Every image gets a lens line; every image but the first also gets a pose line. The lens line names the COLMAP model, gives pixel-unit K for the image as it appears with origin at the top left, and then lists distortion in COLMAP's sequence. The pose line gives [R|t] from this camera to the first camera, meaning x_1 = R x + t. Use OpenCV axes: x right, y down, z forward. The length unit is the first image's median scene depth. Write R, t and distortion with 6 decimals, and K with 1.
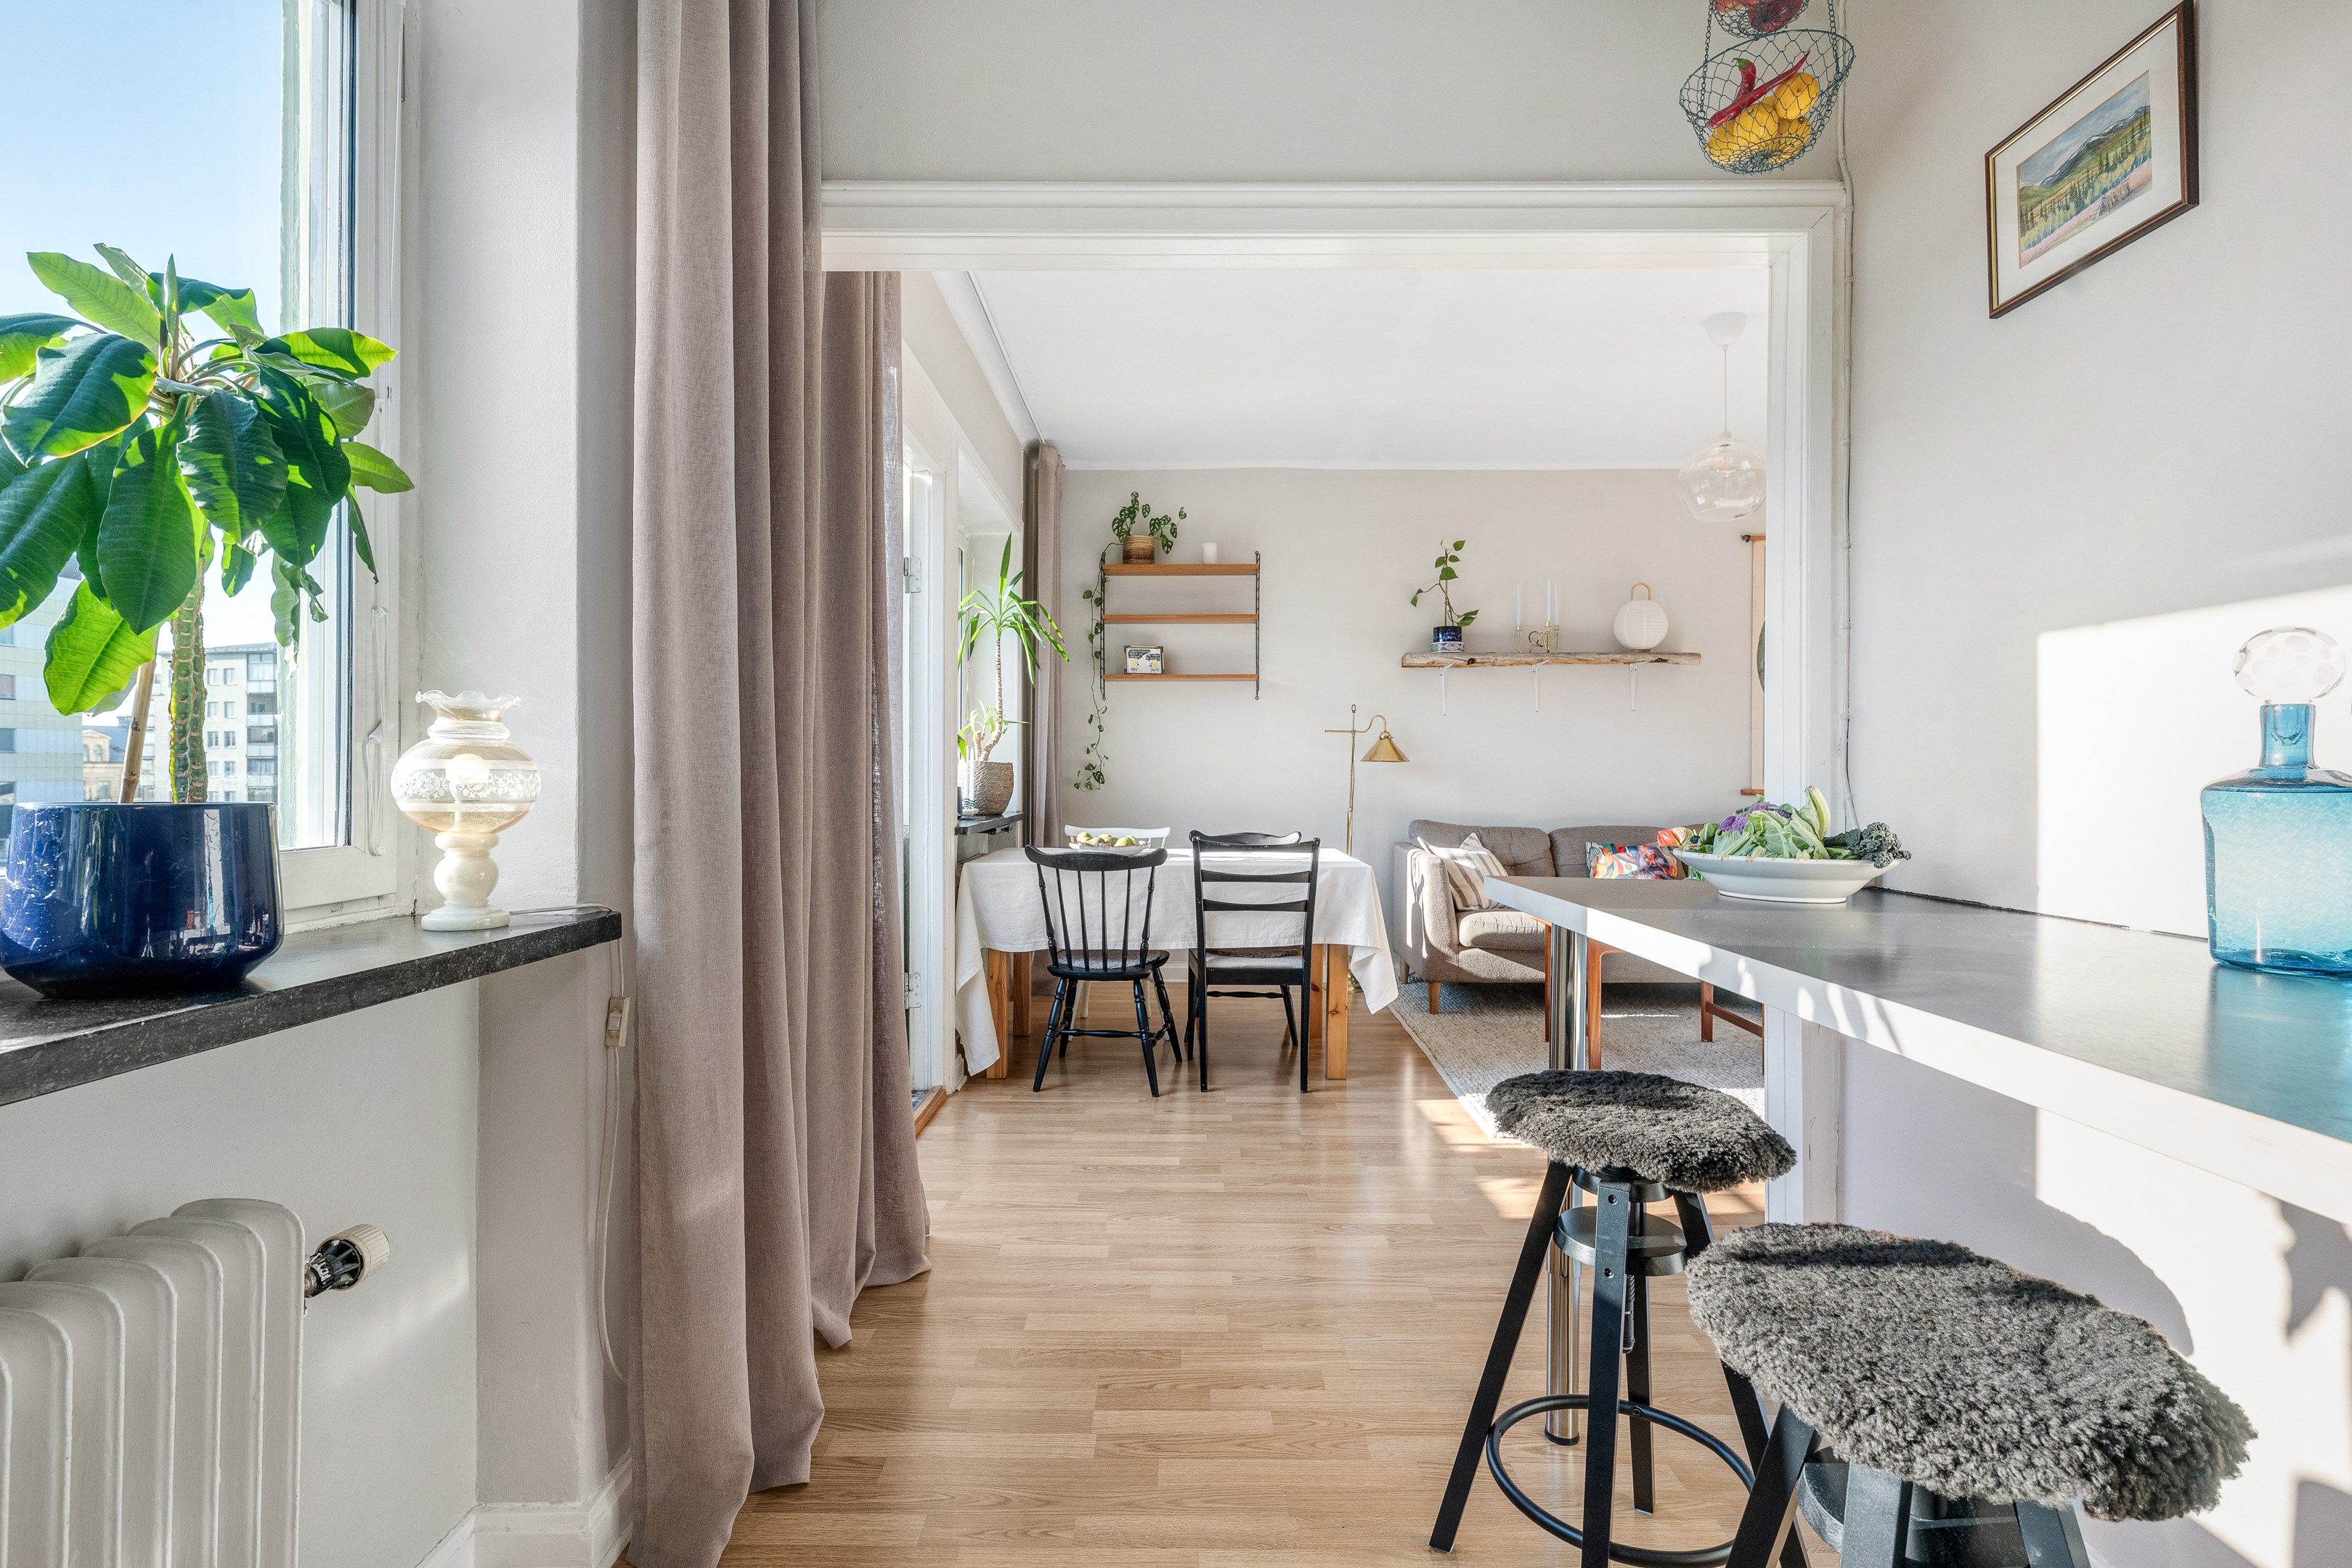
lens RADIAL K [[1090.5, 0, 1210.0], [0, 1090.5, 770.4], [0, 0, 1]] dist [0.006269, -0.000066]
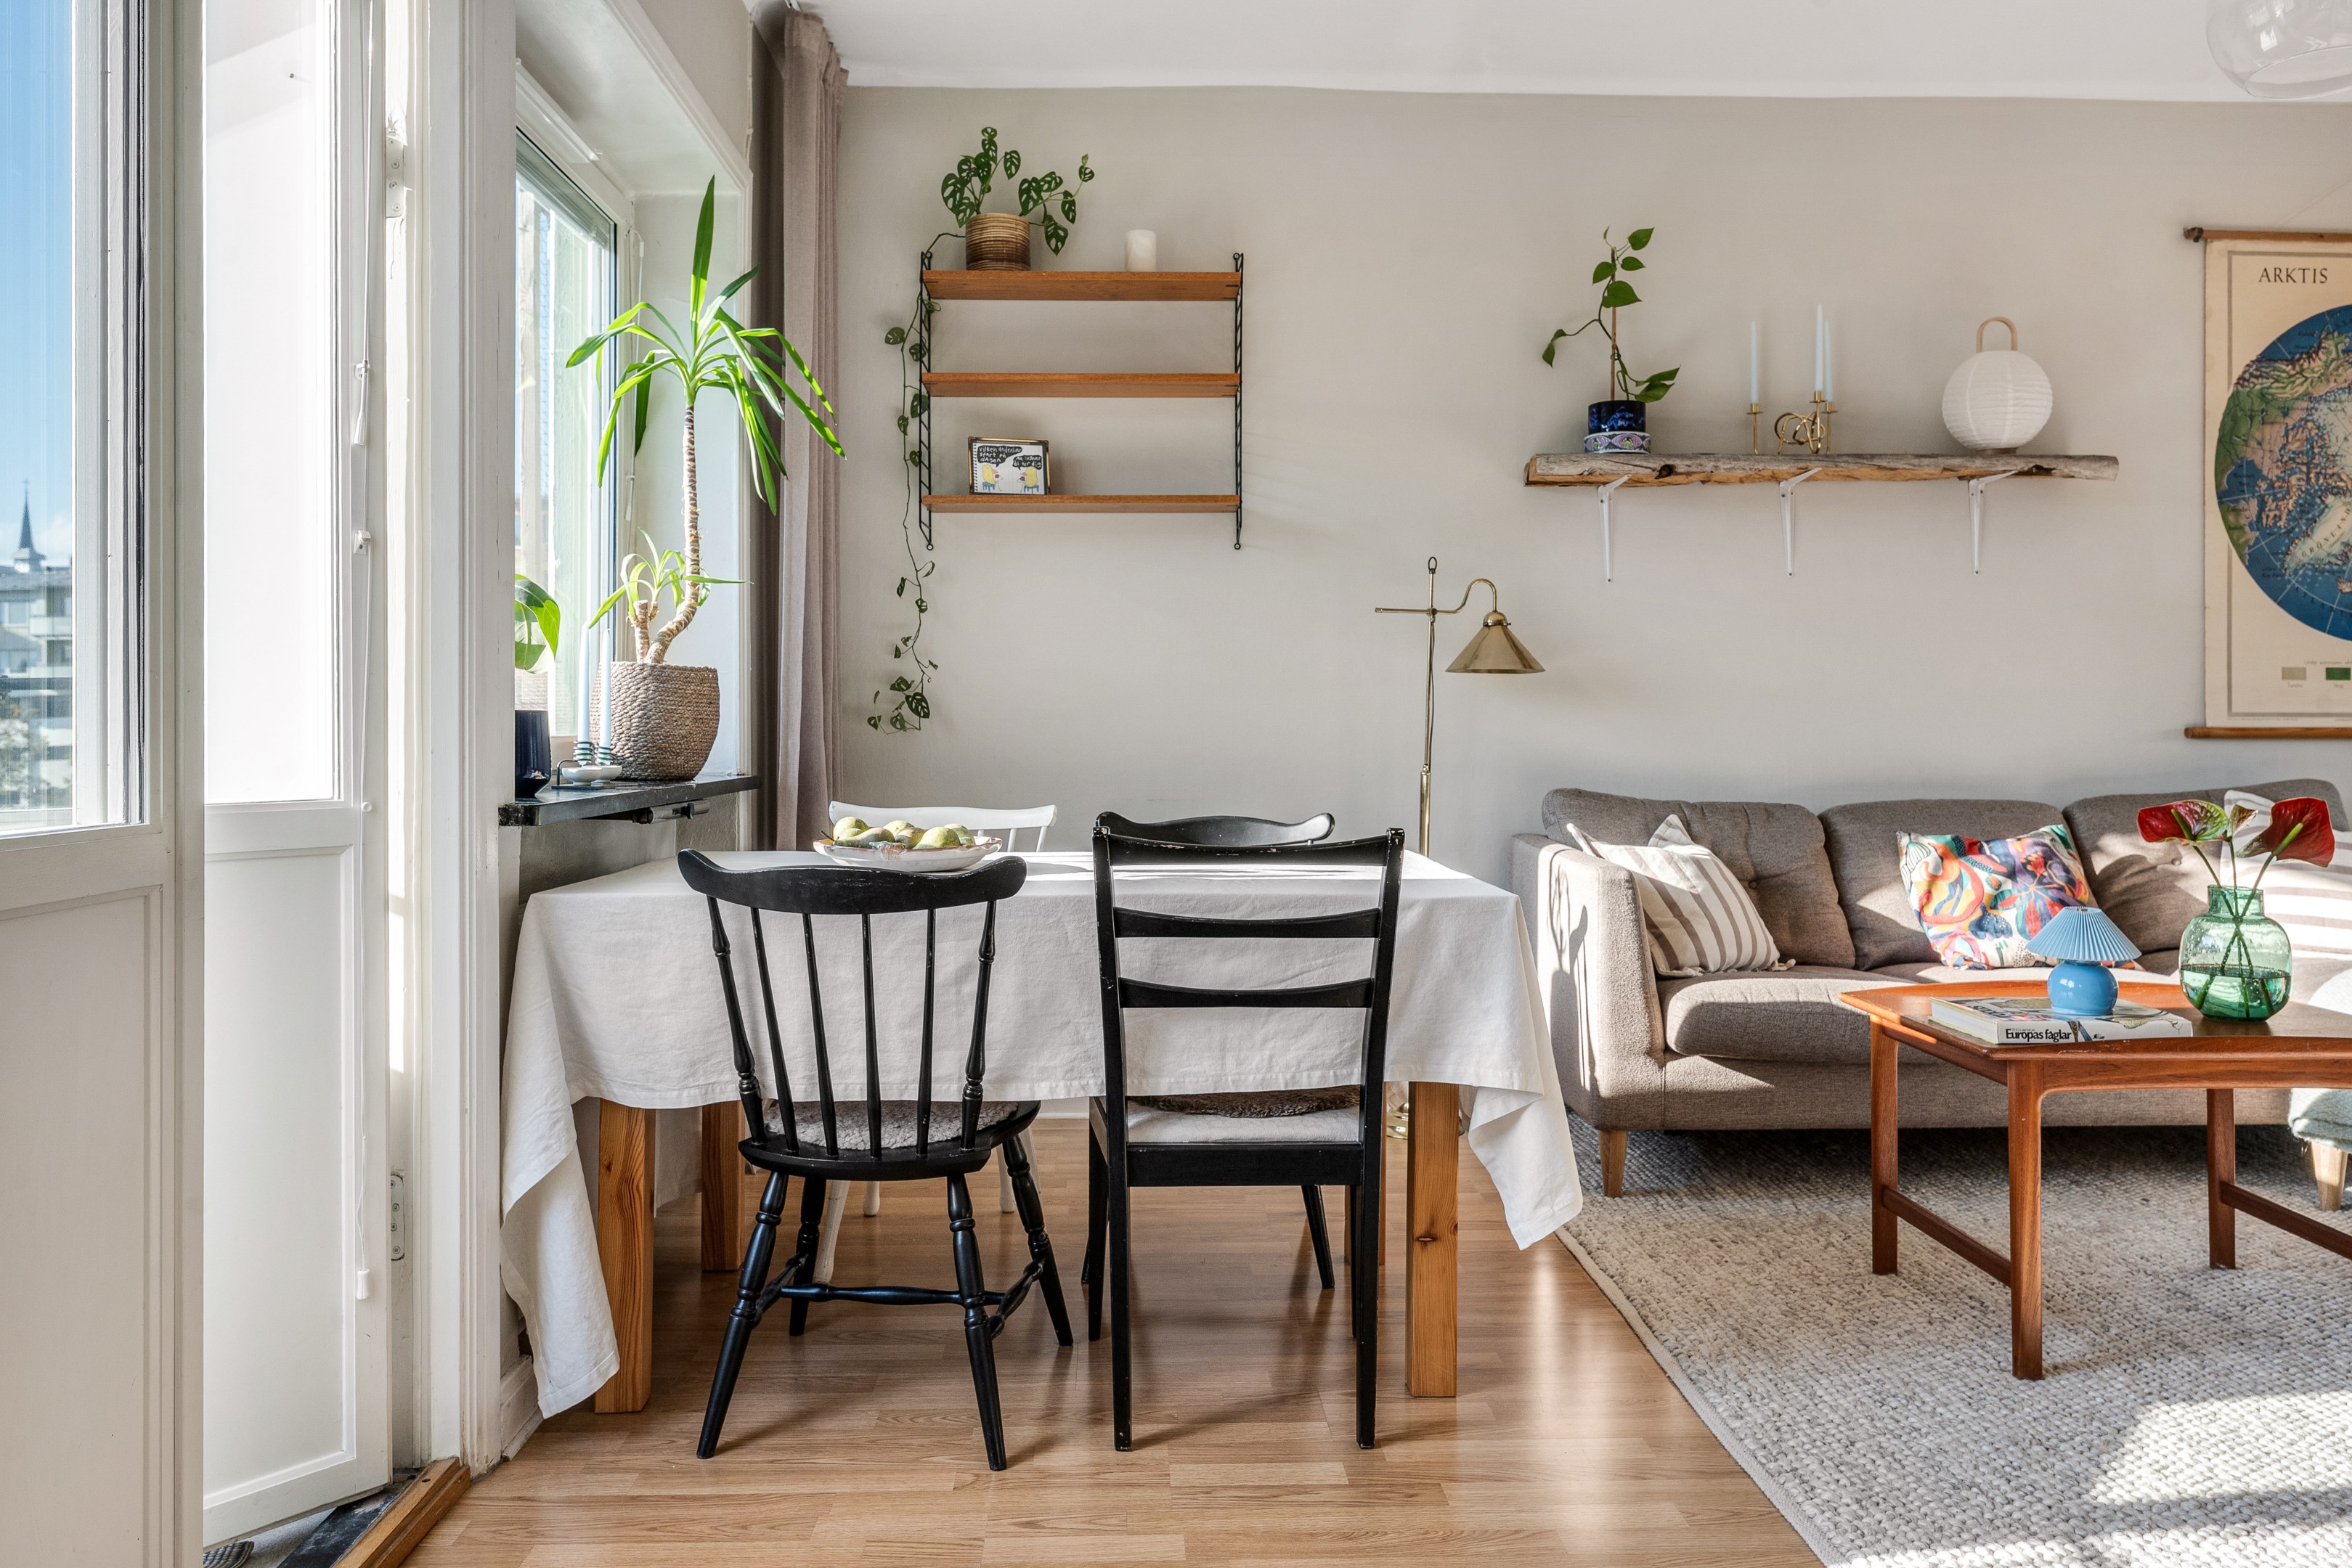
lens RADIAL K [[1635.5, 0, 1199.4], [0, 1635.5, 716.9], [0, 0, 1]] dist [-0.004174, 0.005685]
pose [[0.999620, -0.001652, 0.027533, 0.005651], [0.001743, 0.999993, -0.003280, 0.015909], [-0.027528, 0.003327, 0.999616, 0.279148]]
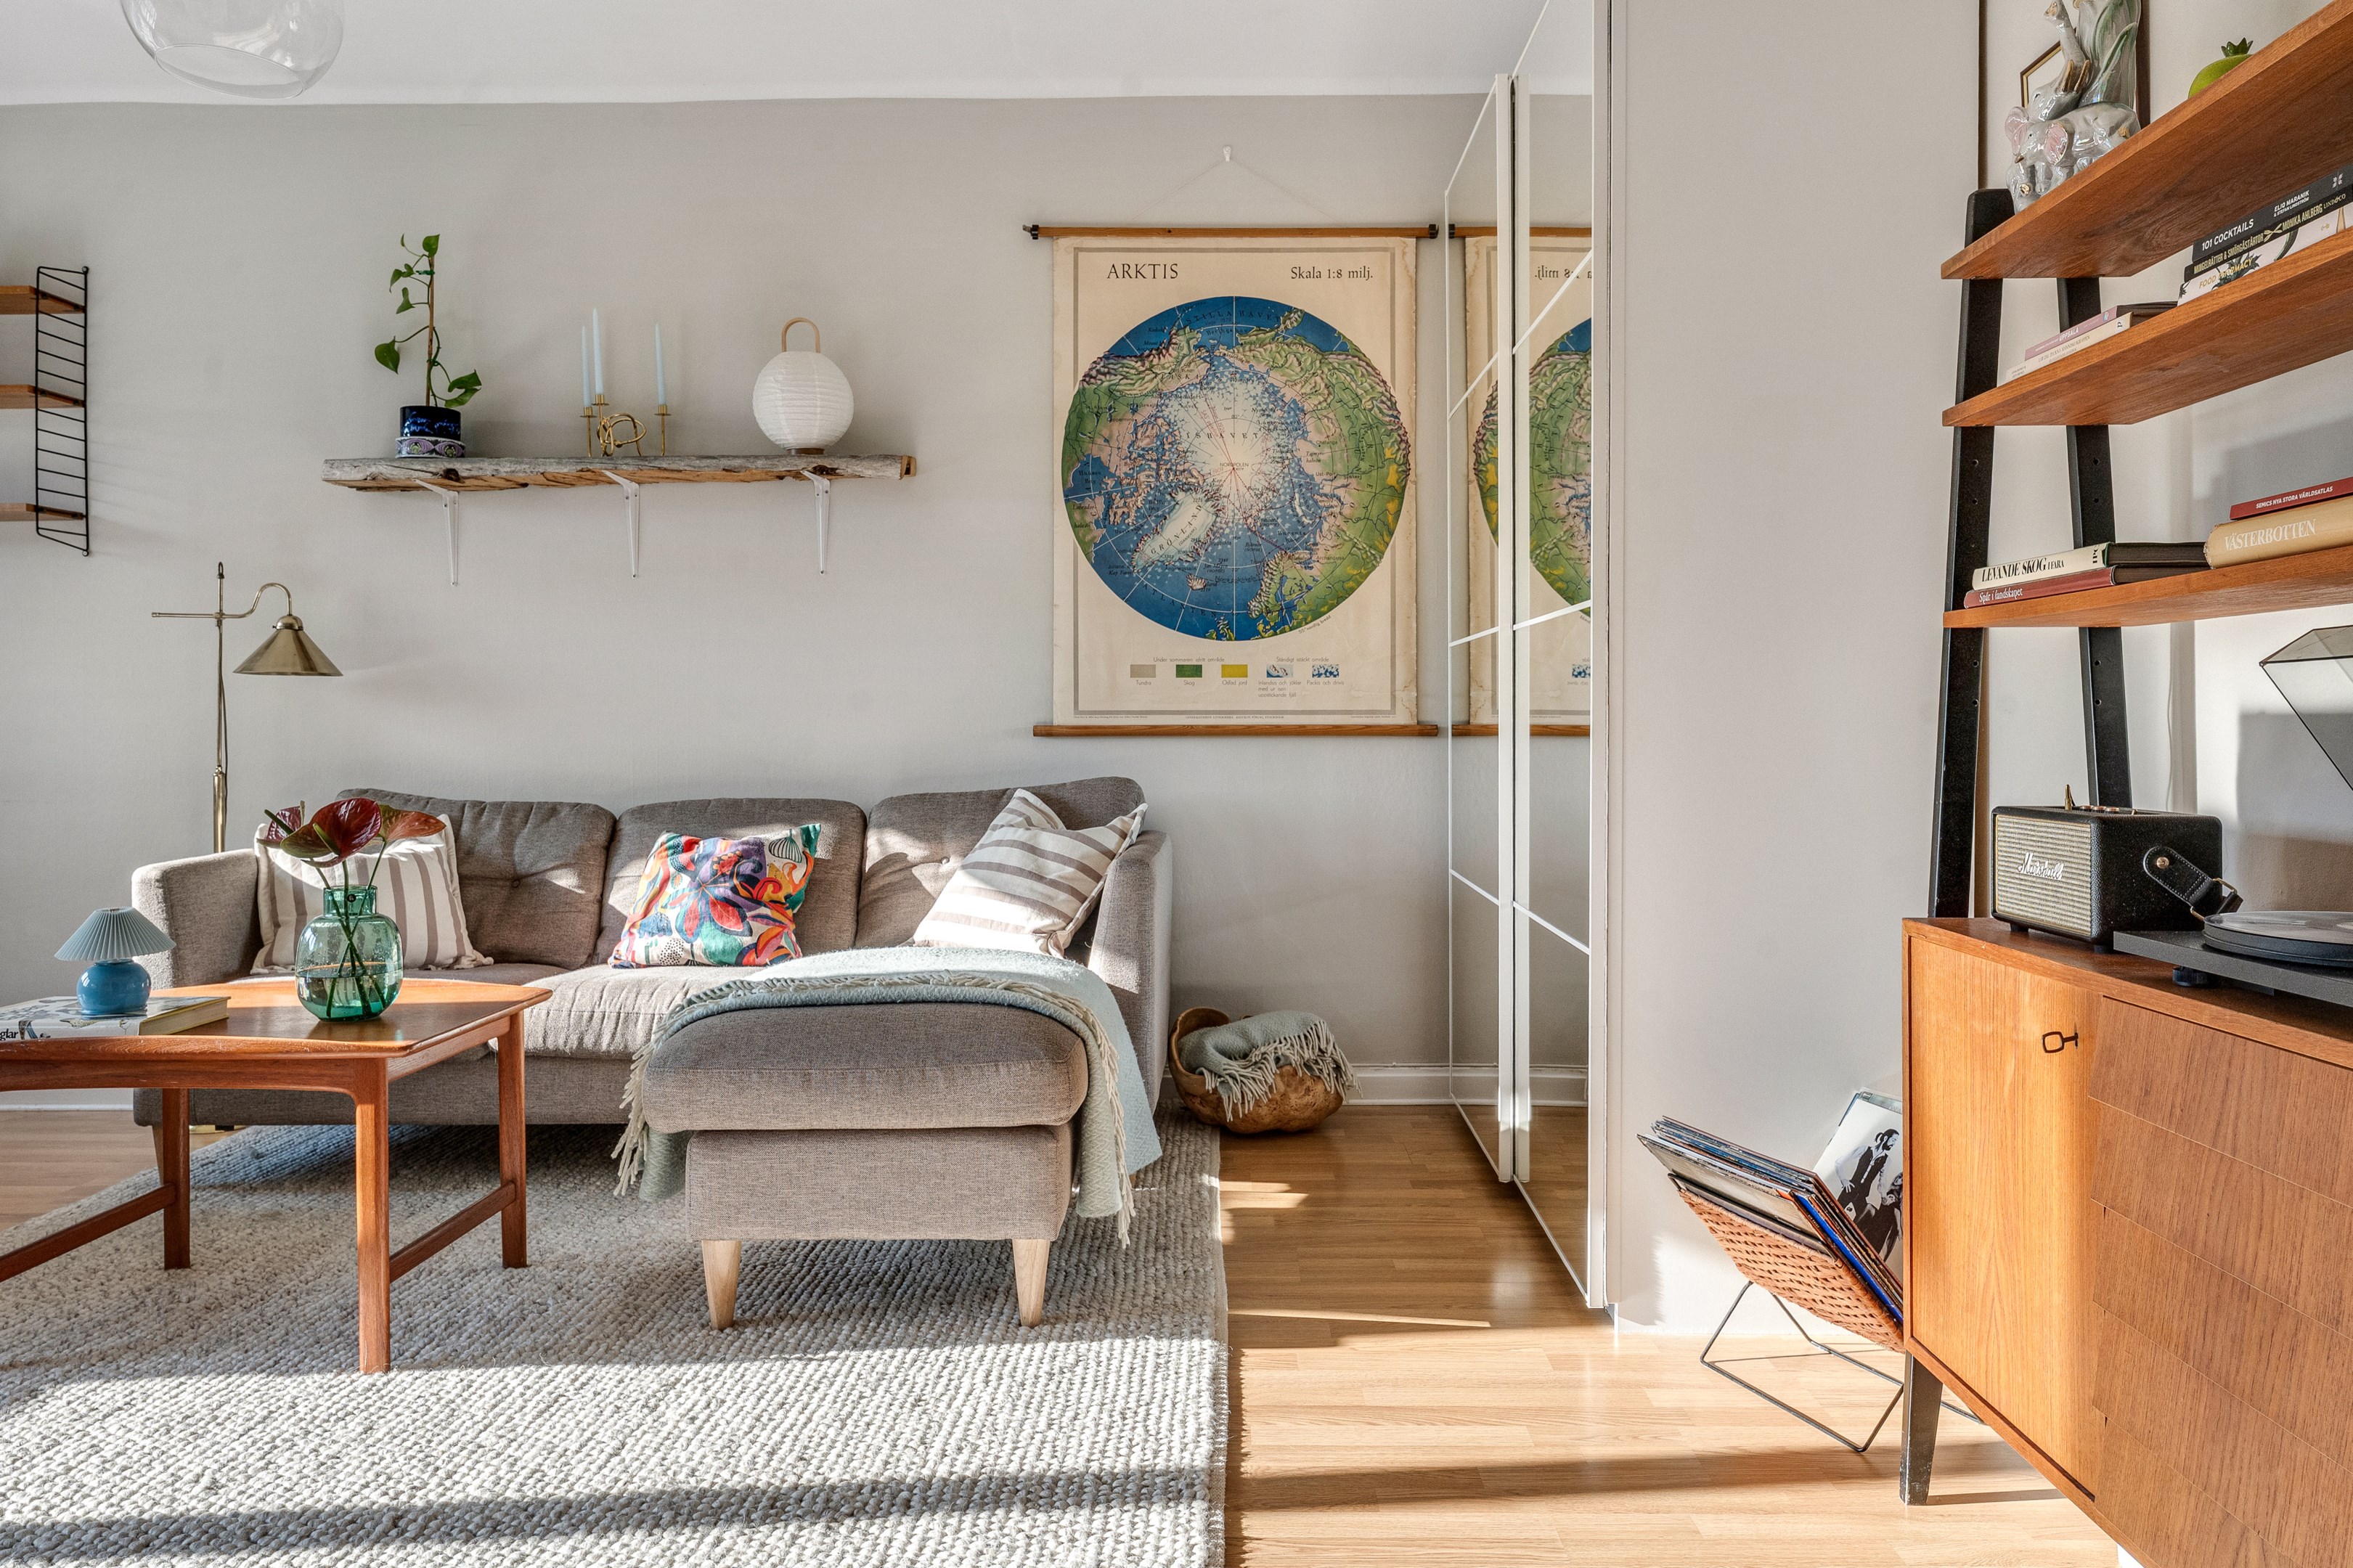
lens RADIAL K [[1591.6, 0, 1206.2], [0, 1591.6, 723.8], [0, 0, 1]] dist [-0.005402, 0.007214]
pose [[0.999840, -0.005542, -0.017012, 0.647347], [0.005583, 0.999982, 0.002319, 0.017044], [0.016999, -0.002414, 0.999853, 0.288929]]
